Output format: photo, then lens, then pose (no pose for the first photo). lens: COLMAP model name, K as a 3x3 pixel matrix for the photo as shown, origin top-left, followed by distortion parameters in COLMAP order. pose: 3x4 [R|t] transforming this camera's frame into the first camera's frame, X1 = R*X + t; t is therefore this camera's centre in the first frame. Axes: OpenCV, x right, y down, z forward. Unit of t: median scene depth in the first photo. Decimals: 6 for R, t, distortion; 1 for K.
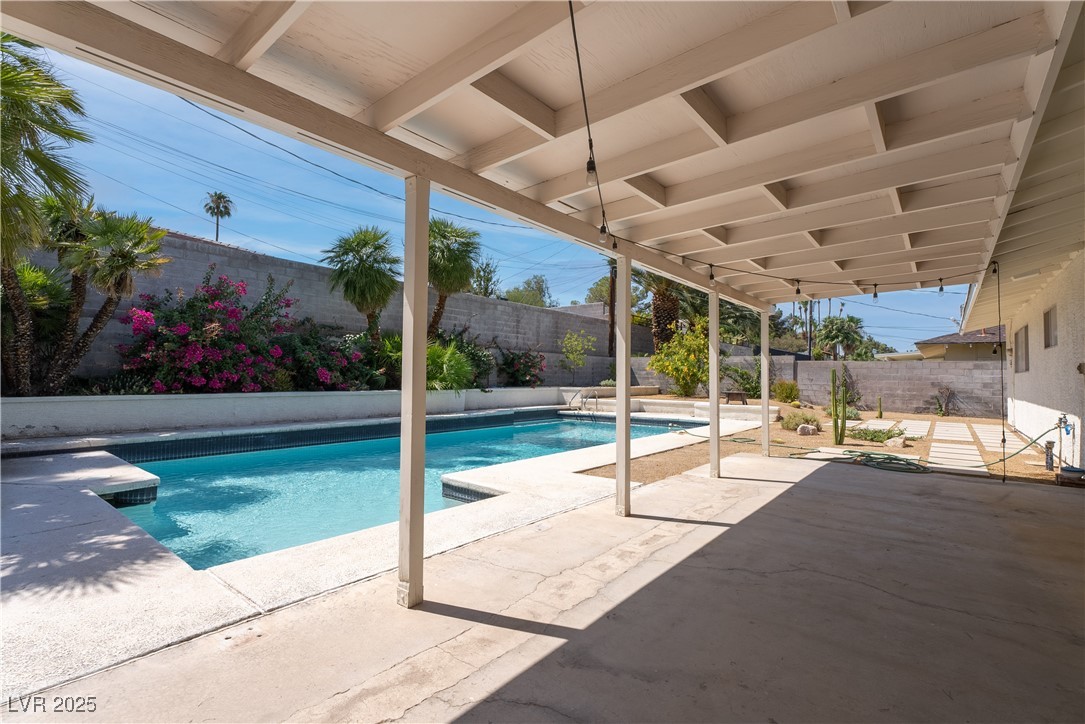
lens RADIAL K [[496.2, 0, 527.2], [0, 496.2, 367.2], [0, 0, 1]] dist [0.000984, 0.001203]
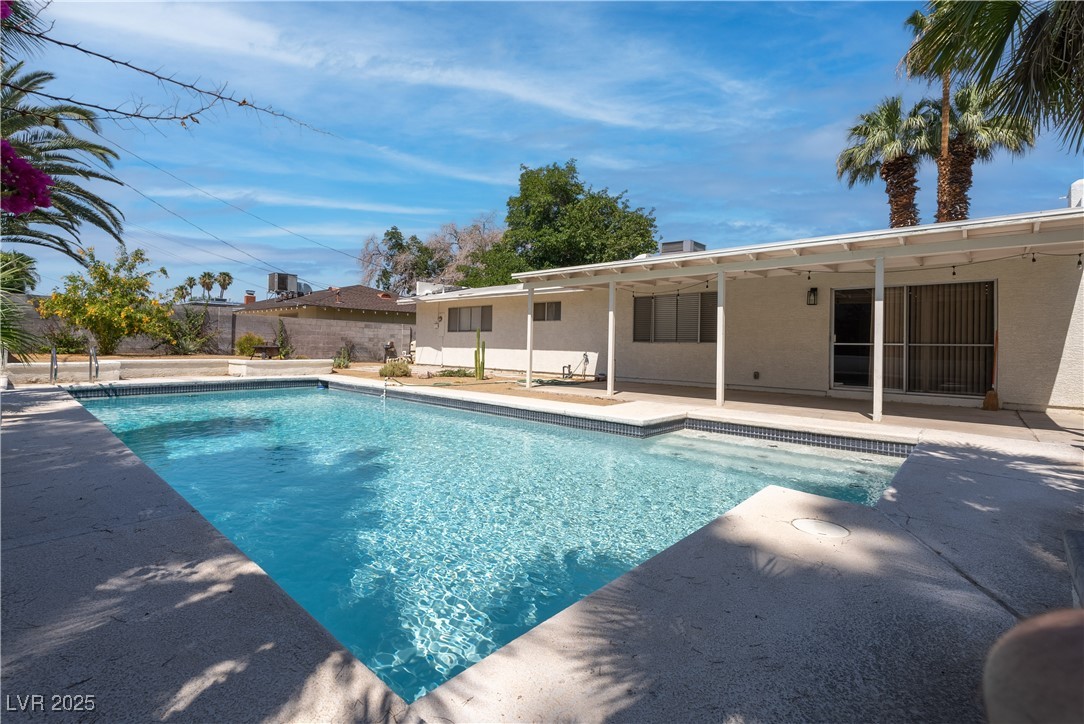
lens RADIAL K [[495.8, 0, 553.6], [0, 495.8, 352.1], [0, 0, 1]] dist [0.000984, 0.001203]
pose [[0.020437, -0.024532, 0.999490, -0.455841], [-0.034941, 0.999071, 0.025236, 0.017448], [-0.999180, -0.035439, 0.019561, 0.425184]]
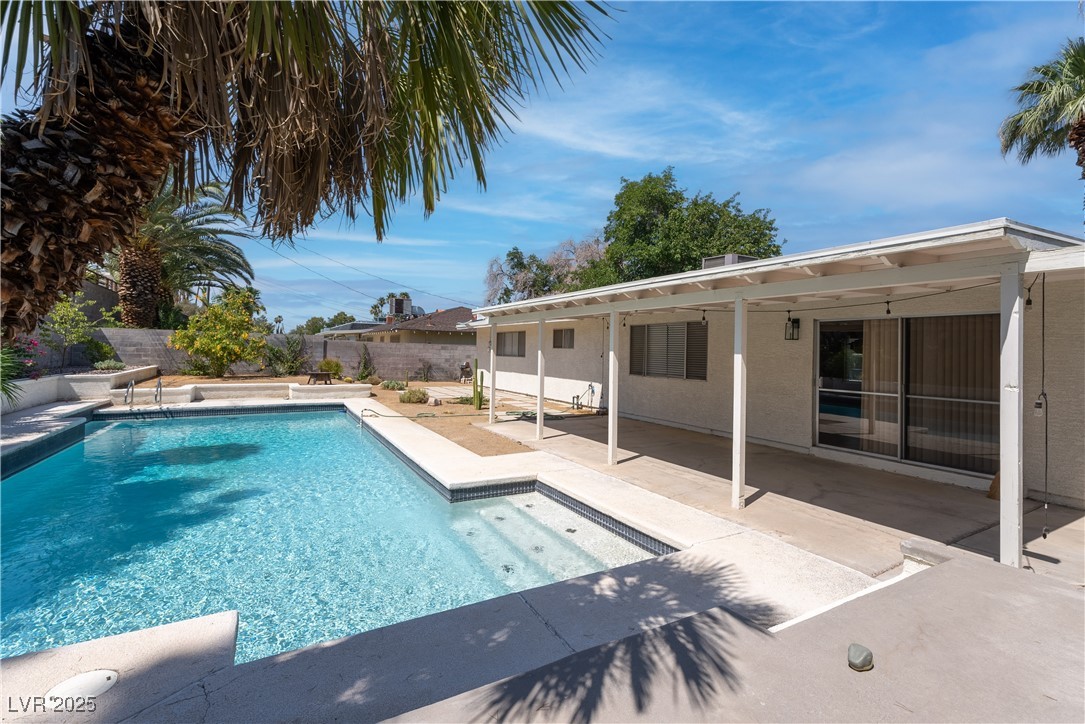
lens RADIAL K [[496.2, 0, 552.6], [0, 496.2, 354.3], [0, 0, 1]] dist [0.000984, 0.001203]
pose [[0.340216, -0.012463, 0.940265, -0.380793], [-0.031699, 0.999192, 0.024714, -0.028403], [-0.939813, -0.038213, 0.339546, 0.166437]]
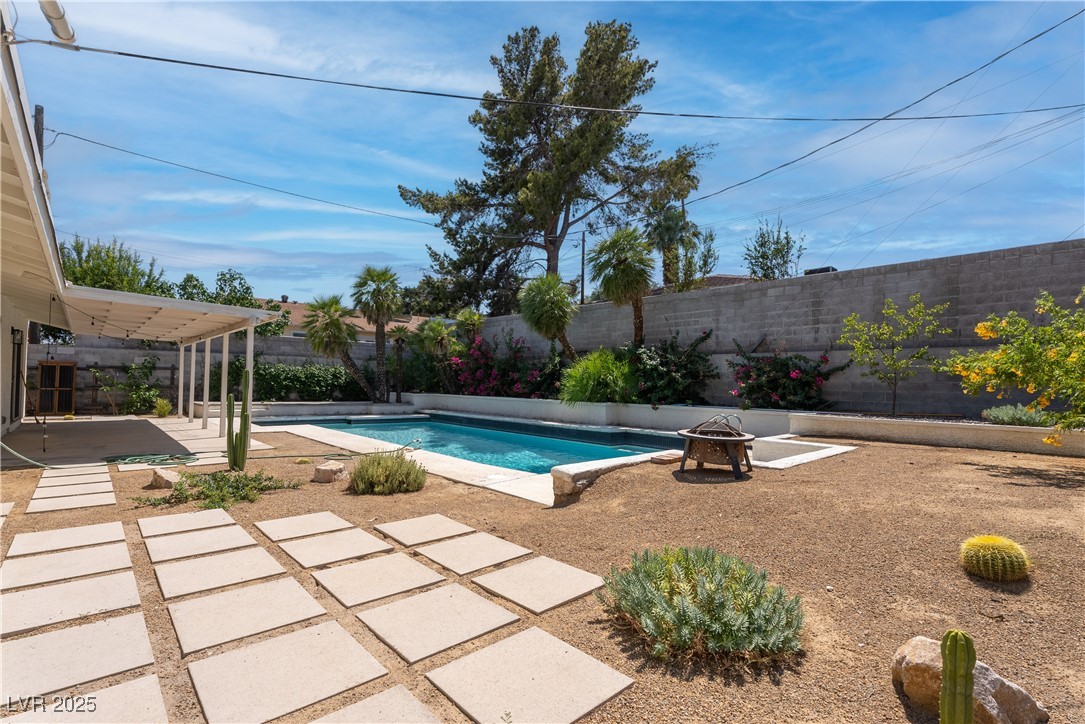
lens RADIAL K [[496.2, 0, 542.3], [0, 496.2, 367.6], [0, 0, 1]] dist [0.000984, 0.001203]
pose [[-0.122958, -0.043137, -0.991474, 0.746621], [-0.000912, 0.999059, -0.043354, 0.016294], [0.992411, -0.004427, -0.122882, 0.868218]]
